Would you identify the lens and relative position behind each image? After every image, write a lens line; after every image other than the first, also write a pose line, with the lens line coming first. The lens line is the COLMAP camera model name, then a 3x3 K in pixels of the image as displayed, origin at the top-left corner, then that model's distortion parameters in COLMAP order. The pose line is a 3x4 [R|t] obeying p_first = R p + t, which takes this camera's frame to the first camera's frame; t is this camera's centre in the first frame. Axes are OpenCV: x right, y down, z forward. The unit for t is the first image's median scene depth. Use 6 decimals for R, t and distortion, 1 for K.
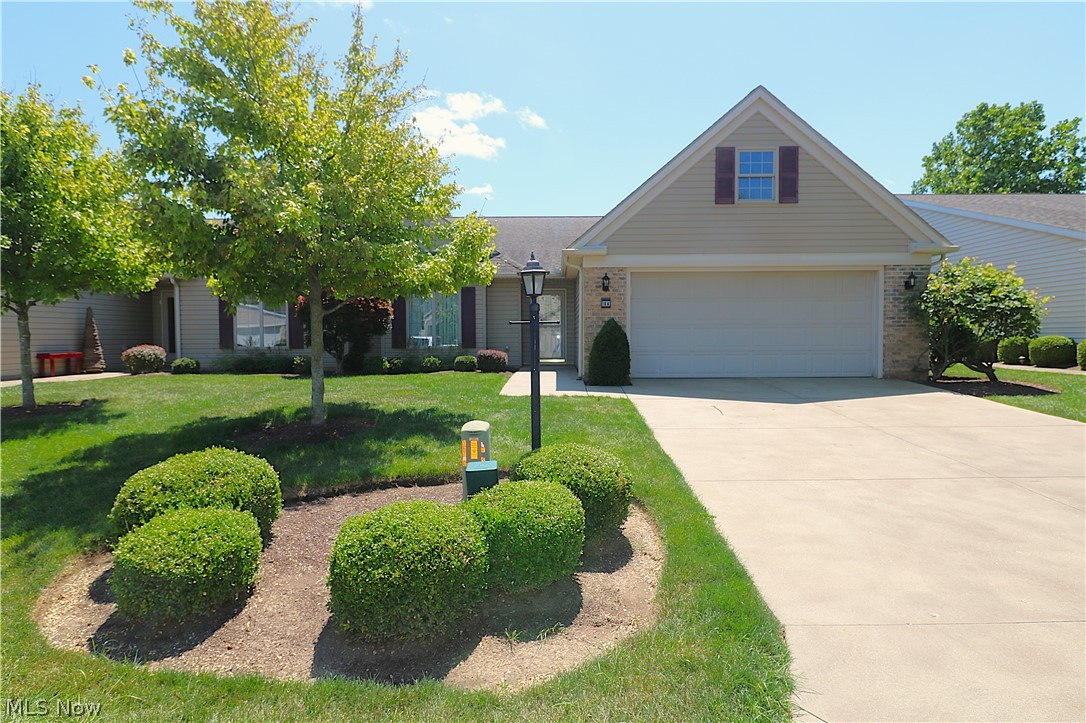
lens RADIAL K [[642.3, 0, 536.4], [0, 642.3, 364.4], [0, 0, 1]] dist [-0.002102, -0.006018]
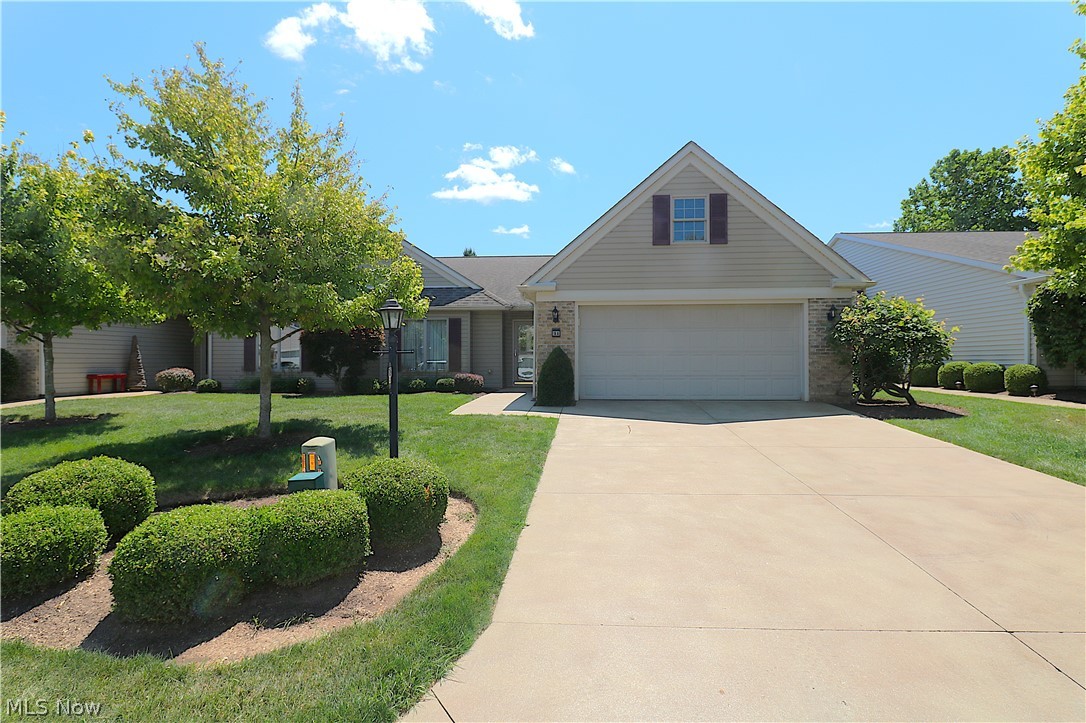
lens RADIAL K [[578.4, 0, 551.0], [0, 578.4, 356.8], [0, 0, 1]] dist [-0.011162, -0.006619]
pose [[0.998036, 0.003281, -0.062552, 0.165197], [-0.006311, 0.998813, -0.048296, -0.004162], [0.062320, 0.048596, 0.996872, -0.010591]]
